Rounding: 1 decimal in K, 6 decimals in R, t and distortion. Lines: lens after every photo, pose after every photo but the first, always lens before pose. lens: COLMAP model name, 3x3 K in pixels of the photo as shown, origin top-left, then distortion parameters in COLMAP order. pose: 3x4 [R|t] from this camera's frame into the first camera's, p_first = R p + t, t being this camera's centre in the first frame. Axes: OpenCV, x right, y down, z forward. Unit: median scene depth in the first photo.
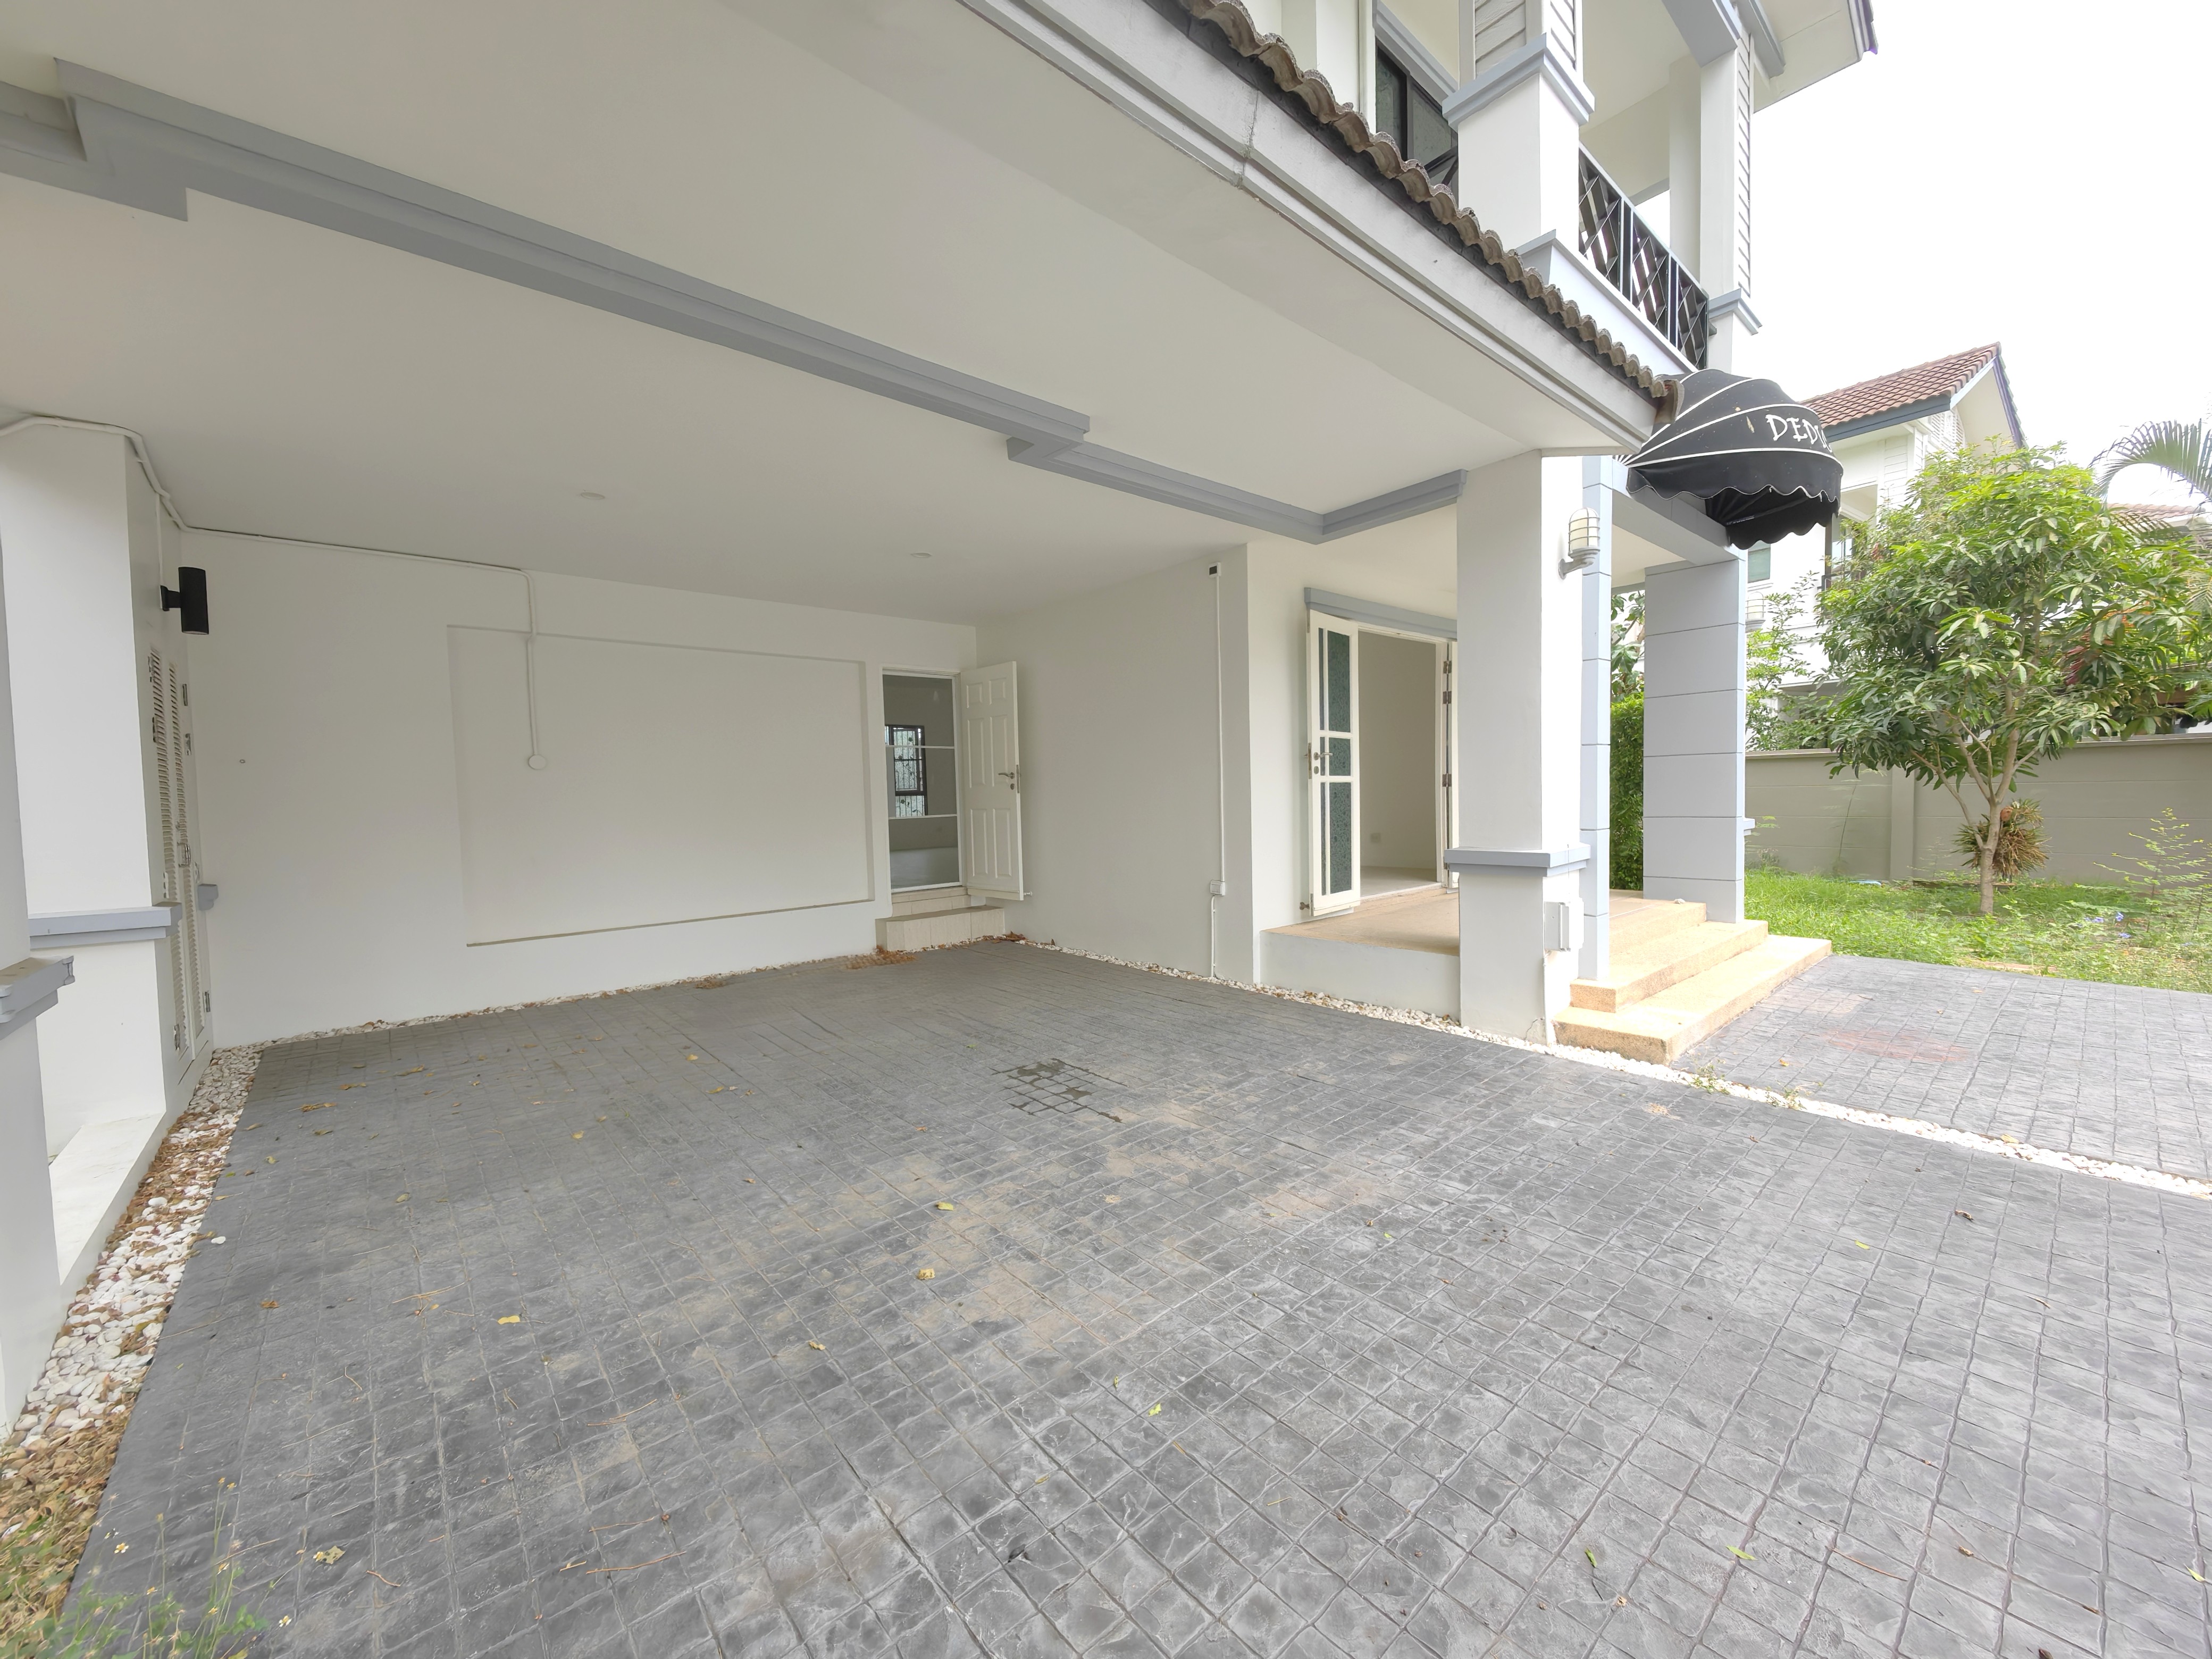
lens RADIAL K [[863.7, 0, 1107.4], [0, 863.7, 826.8], [0, 0, 1]] dist [0.005327, -0.003079]
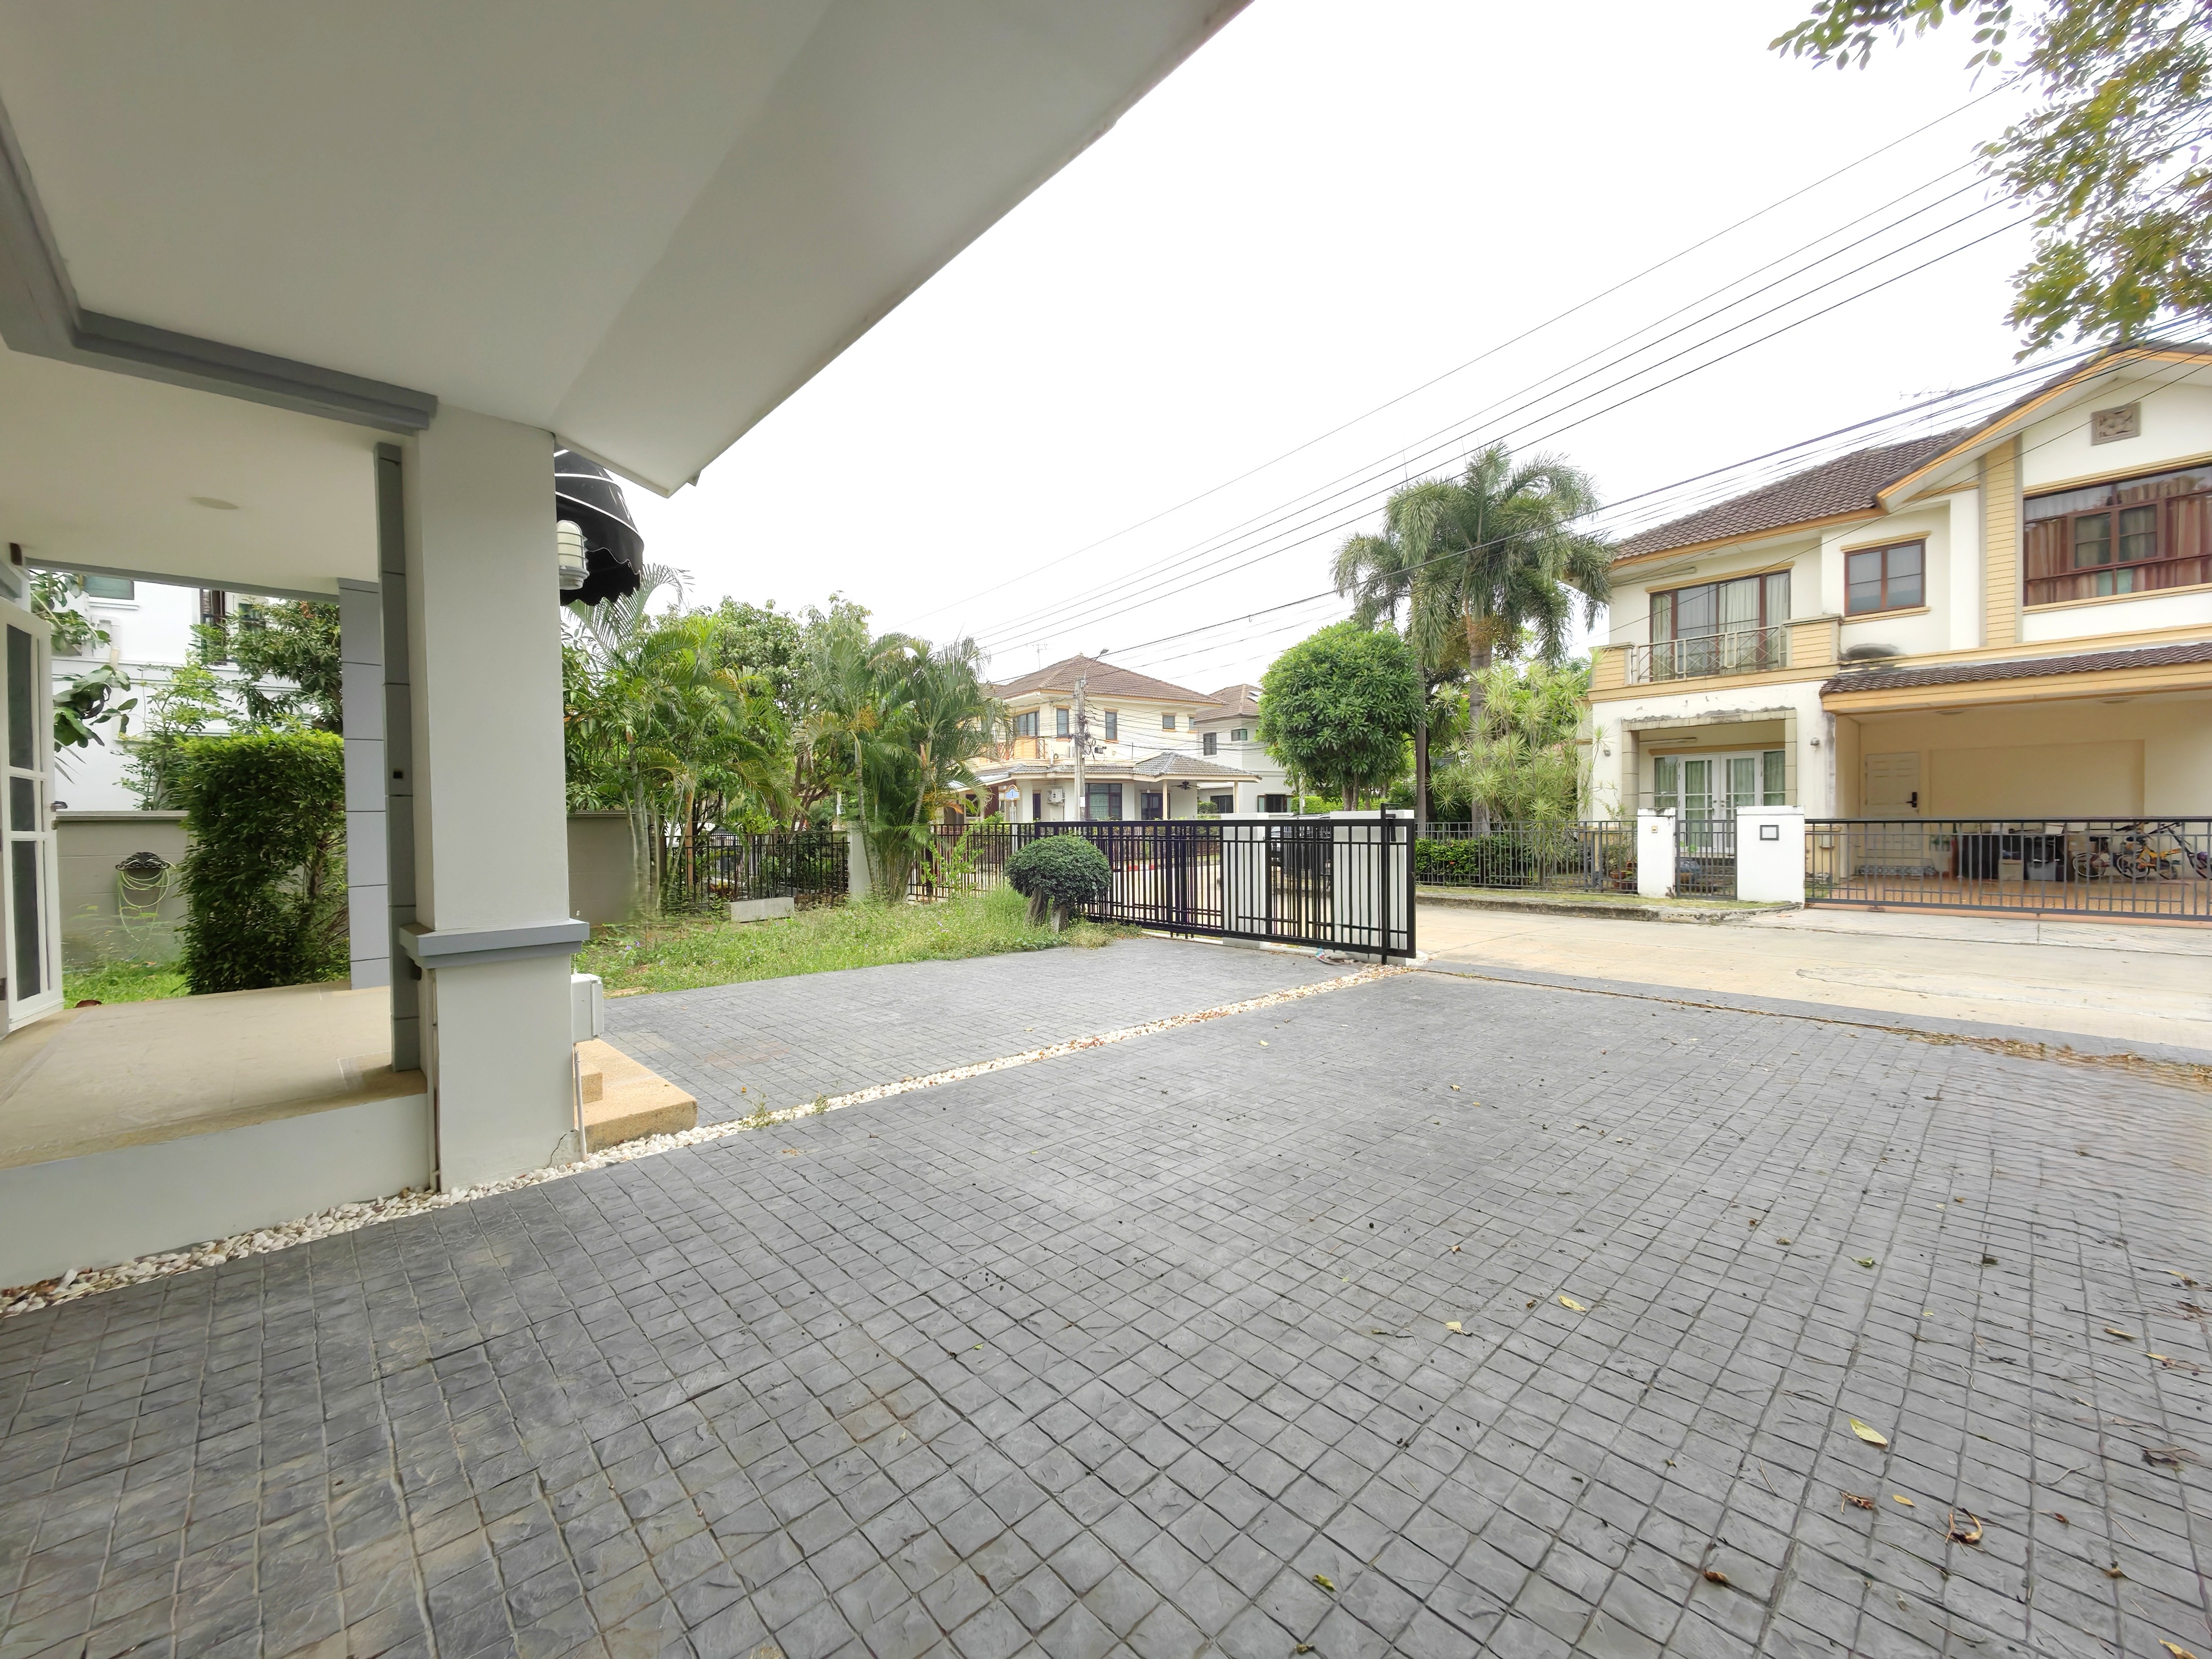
lens RADIAL K [[863.7, 0, 1107.5], [0, 863.7, 832.0], [0, 0, 1]] dist [0.005327, -0.003079]
pose [[-0.054514, 0.013039, 0.998428, -0.365342], [0.061784, 0.998043, -0.009660, -0.018894], [-0.996600, 0.061160, -0.055213, 0.578248]]
